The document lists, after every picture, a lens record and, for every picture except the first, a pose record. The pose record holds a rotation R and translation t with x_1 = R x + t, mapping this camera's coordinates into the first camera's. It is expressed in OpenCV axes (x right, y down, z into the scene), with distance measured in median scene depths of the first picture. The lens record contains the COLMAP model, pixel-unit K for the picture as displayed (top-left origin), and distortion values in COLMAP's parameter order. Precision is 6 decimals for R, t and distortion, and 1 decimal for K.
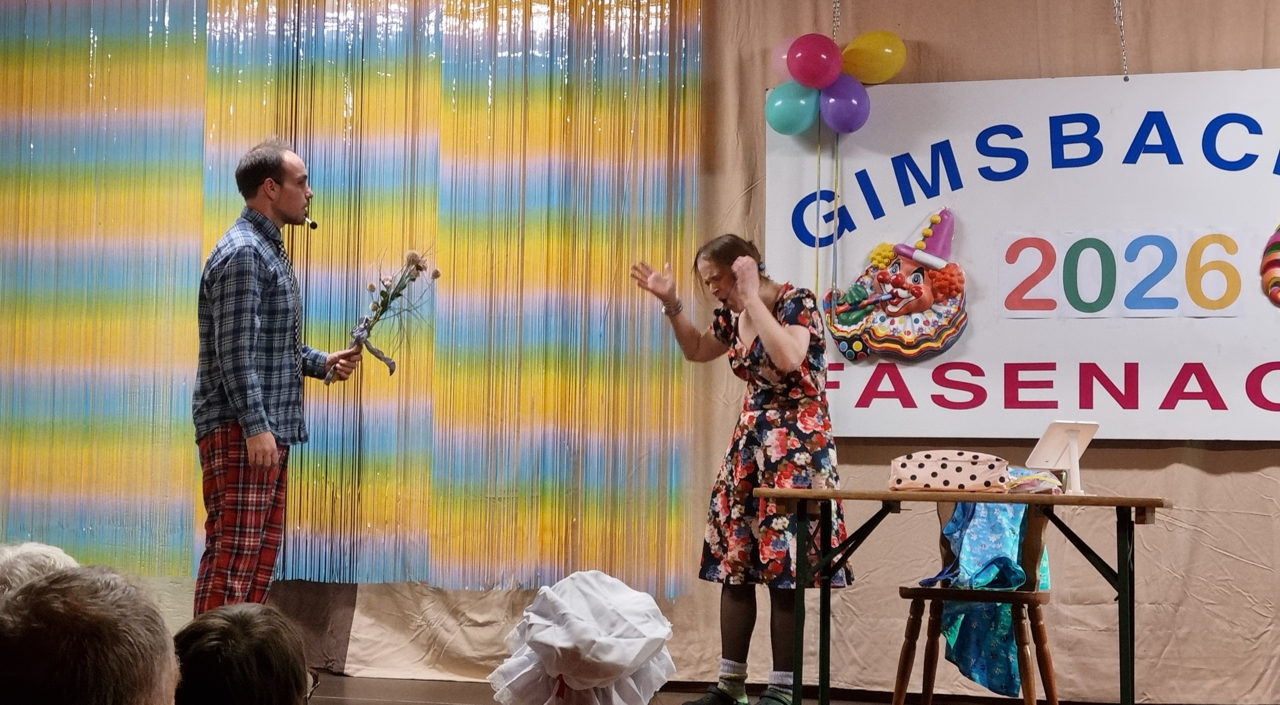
lens RADIAL K [[2090.1, 0, 577.2], [0, 2090.1, 379.7], [0, 0, 1]] dist [0.078067, -0.165899]
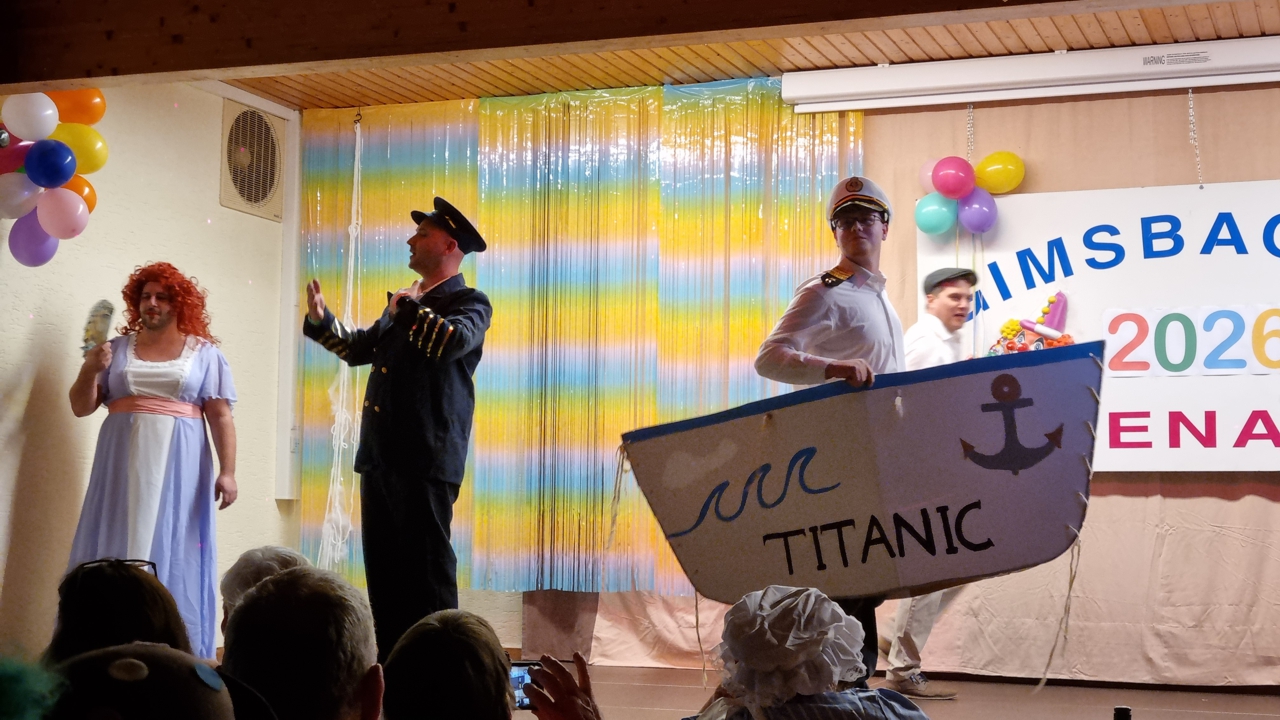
lens RADIAL K [[1904.8, 0, 638.0], [0, 1904.8, 365.7], [0, 0, 1]] dist [0.090940, -0.182078]
pose [[0.997496, -0.013812, -0.069359, 0.000640], [0.011258, 0.999249, -0.037087, 0.003536], [0.069819, 0.036213, 0.996902, -0.171458]]
